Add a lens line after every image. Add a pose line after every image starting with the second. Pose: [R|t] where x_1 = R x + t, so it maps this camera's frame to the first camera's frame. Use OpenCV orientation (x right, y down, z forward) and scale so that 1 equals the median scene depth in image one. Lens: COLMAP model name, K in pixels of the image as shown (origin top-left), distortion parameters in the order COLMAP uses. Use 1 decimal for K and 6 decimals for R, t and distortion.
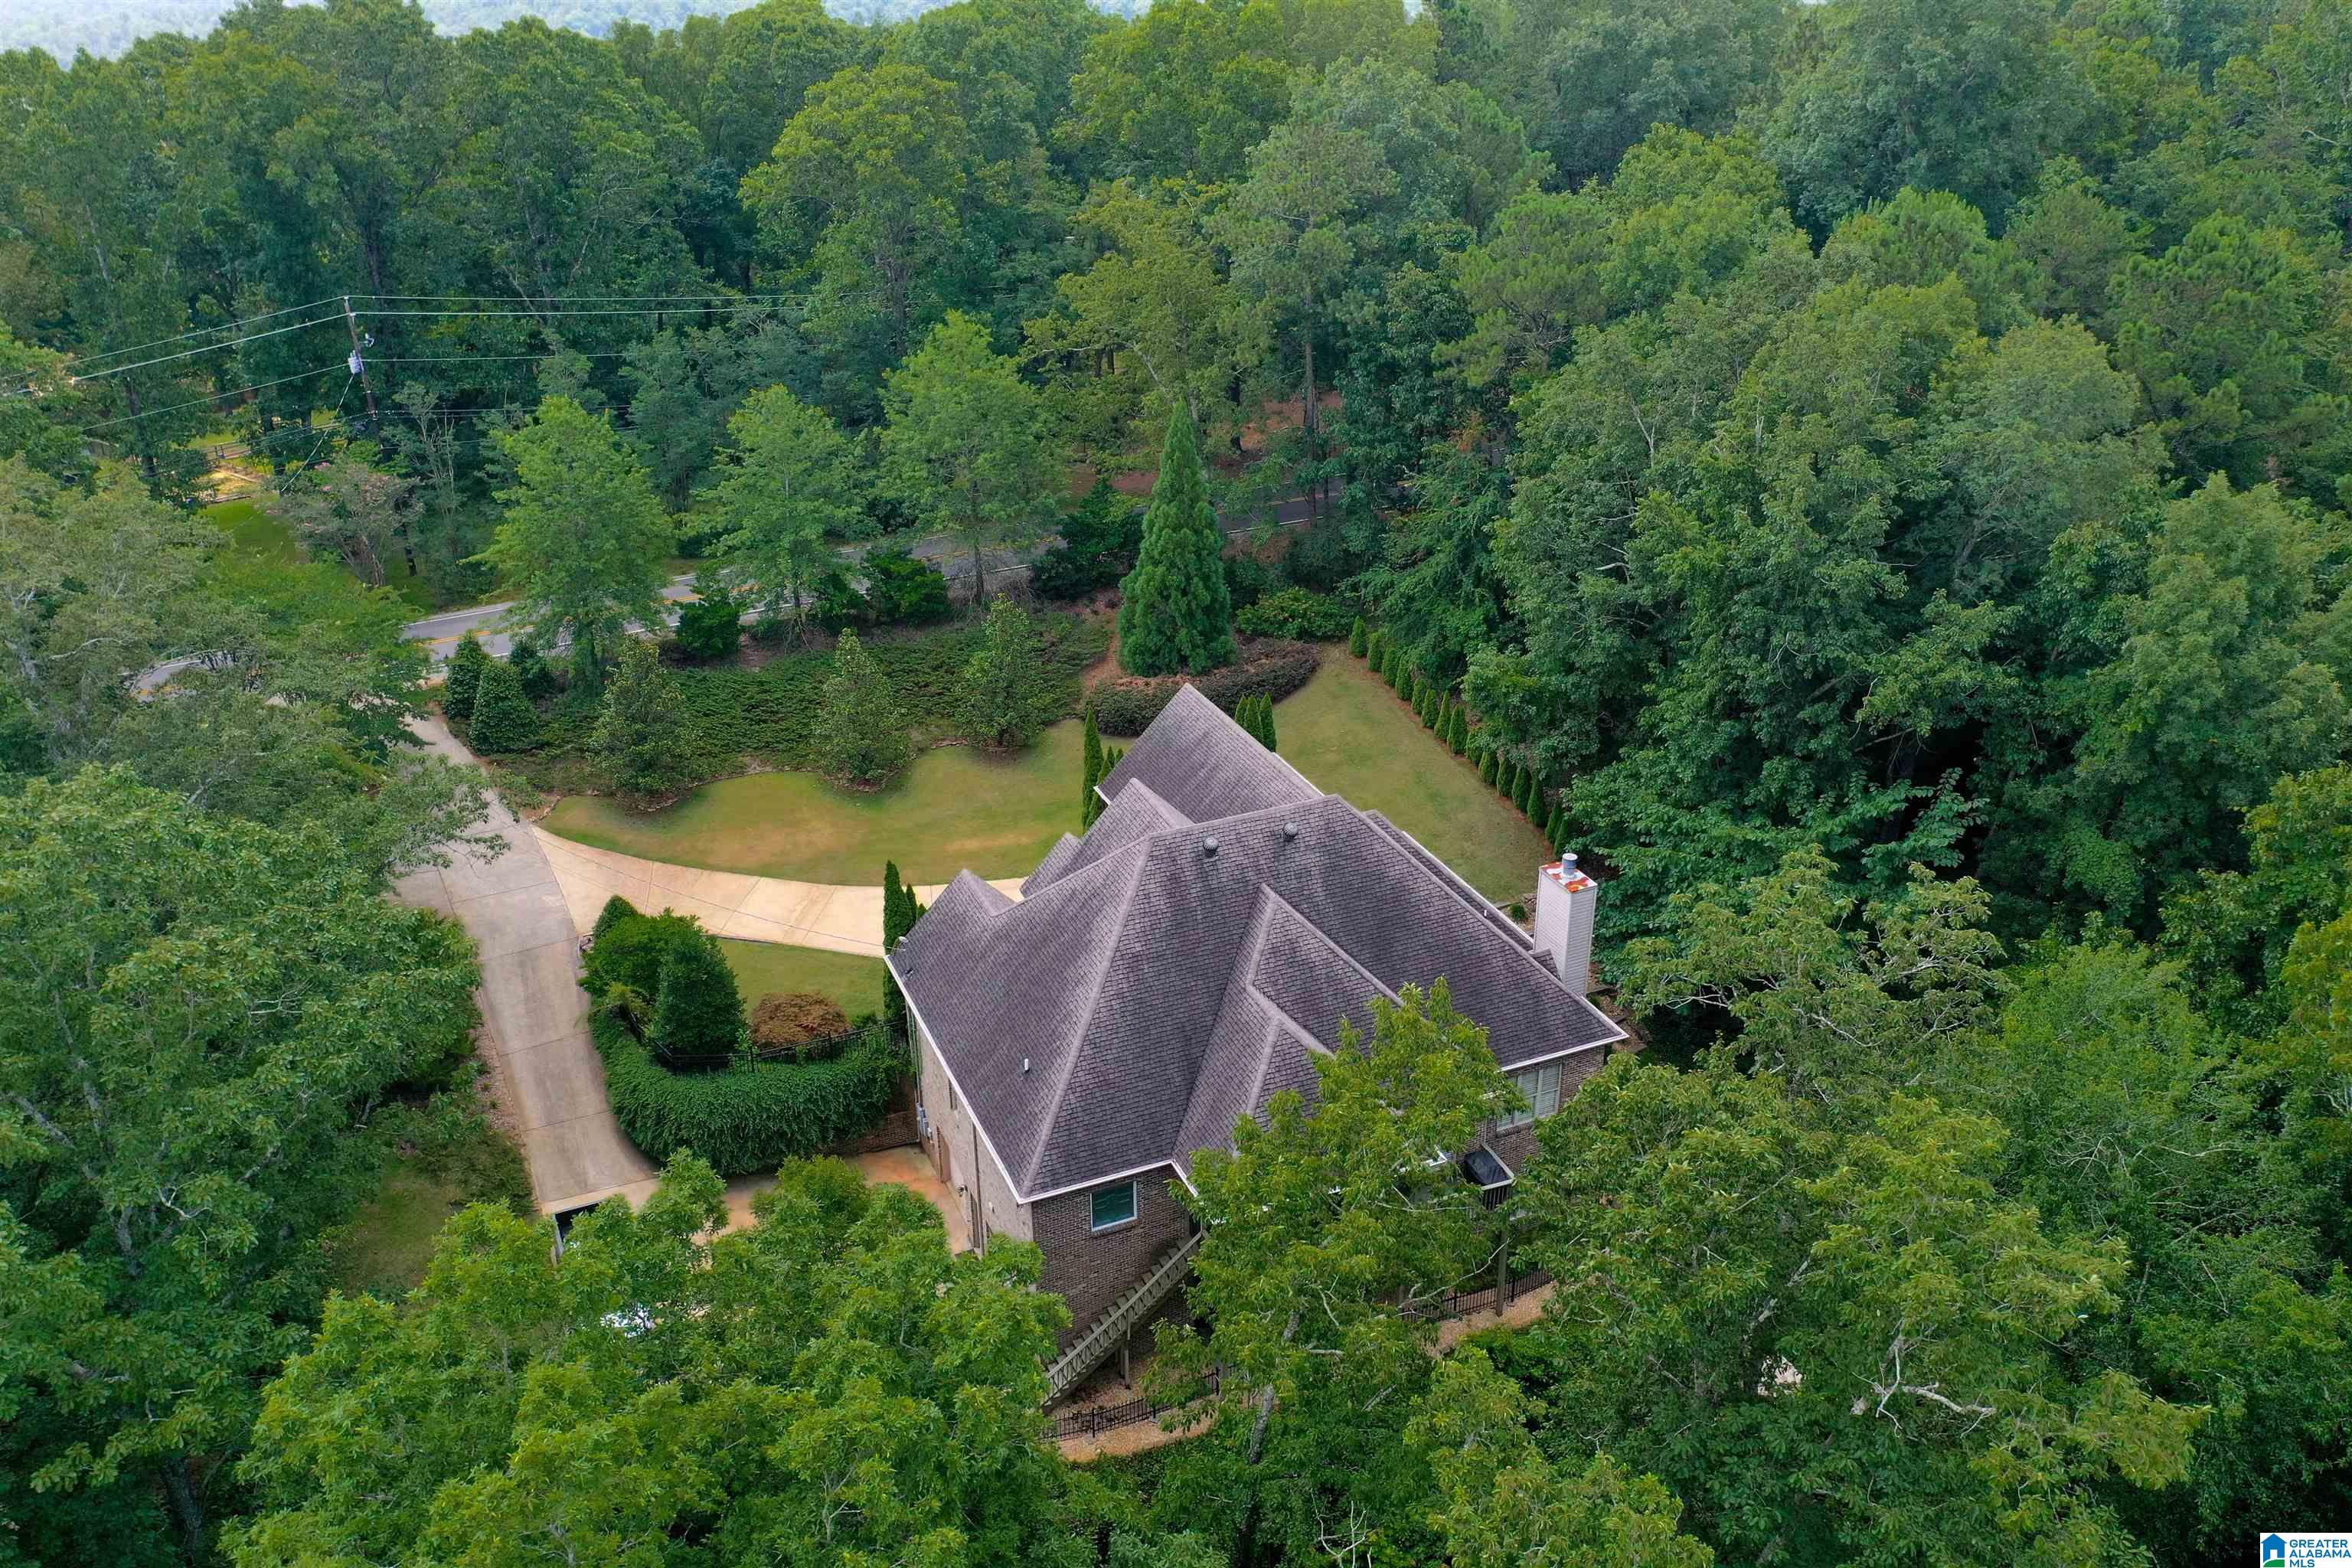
lens RADIAL K [[1875.7, 0, 1178.5], [0, 1875.7, 785.5], [0, 0, 1]] dist [-0.001941, -0.000515]
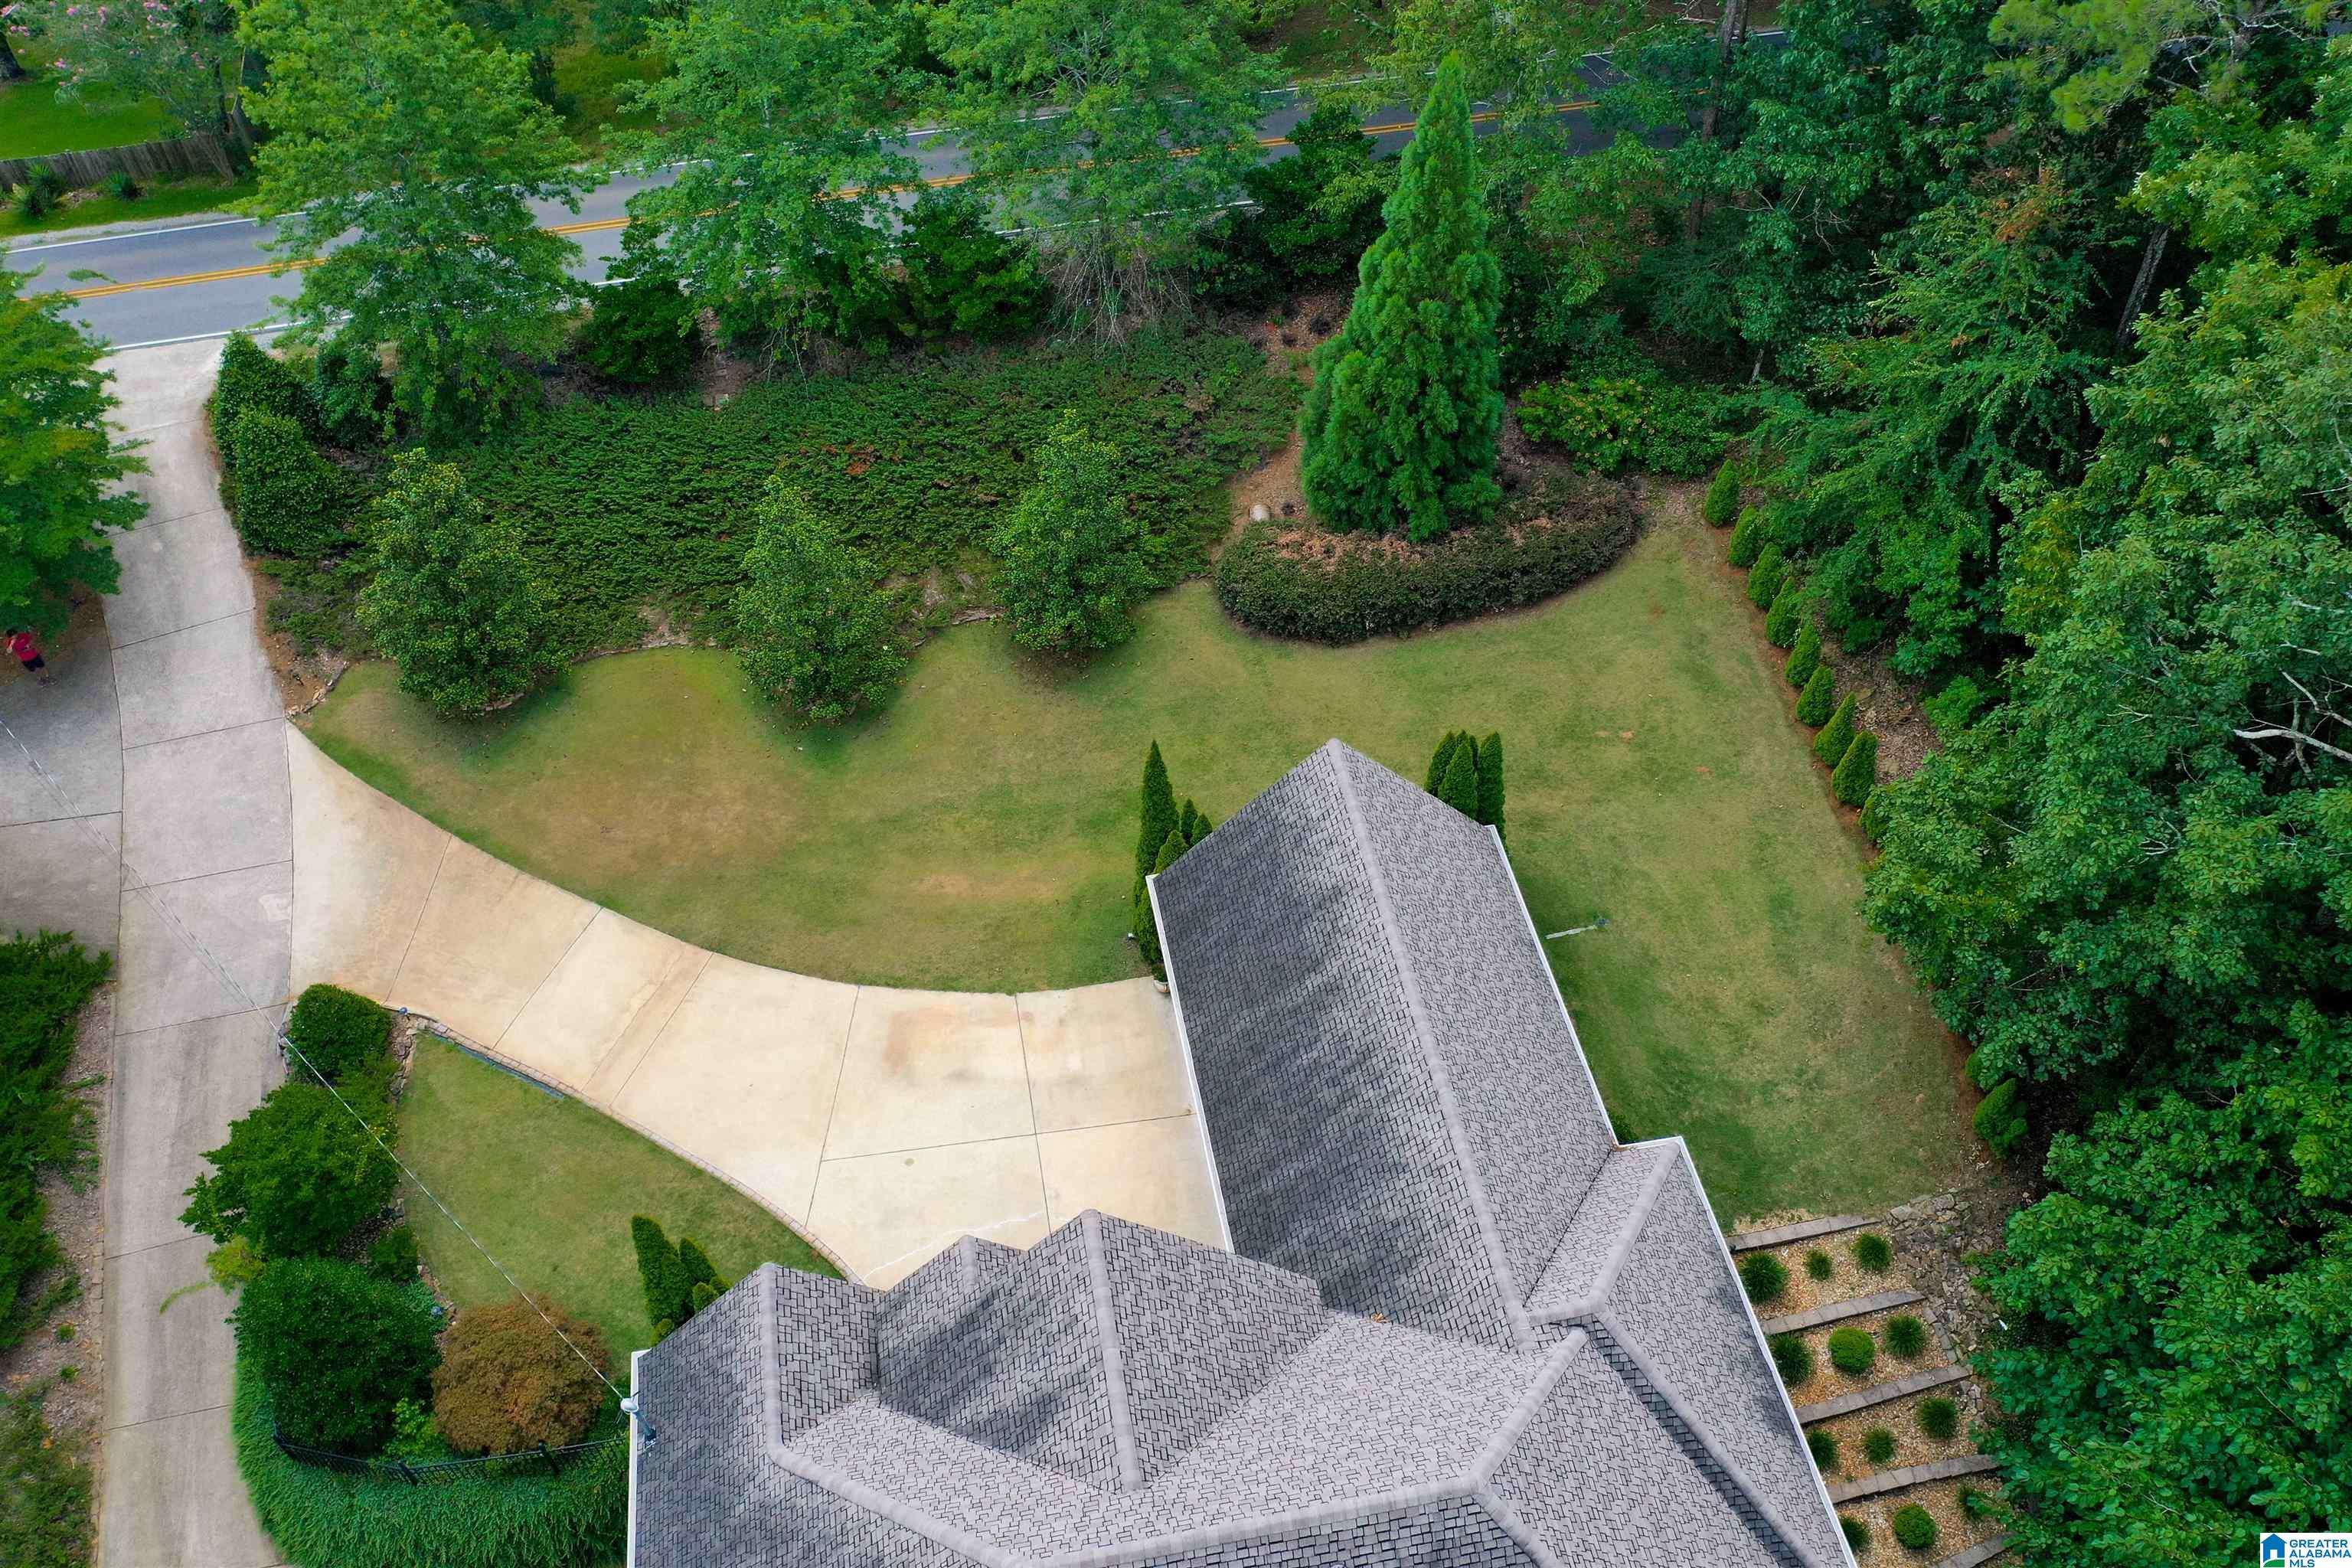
lens RADIAL K [[1875.7, 0, 1172.8], [0, 1875.7, 780.5], [0, 0, 1]] dist [-0.001941, -0.000515]
pose [[0.973790, 0.167539, -0.153827, 0.037096], [-0.095554, 0.915091, 0.391762, -0.209944], [0.206401, -0.366795, 0.907116, 0.436174]]
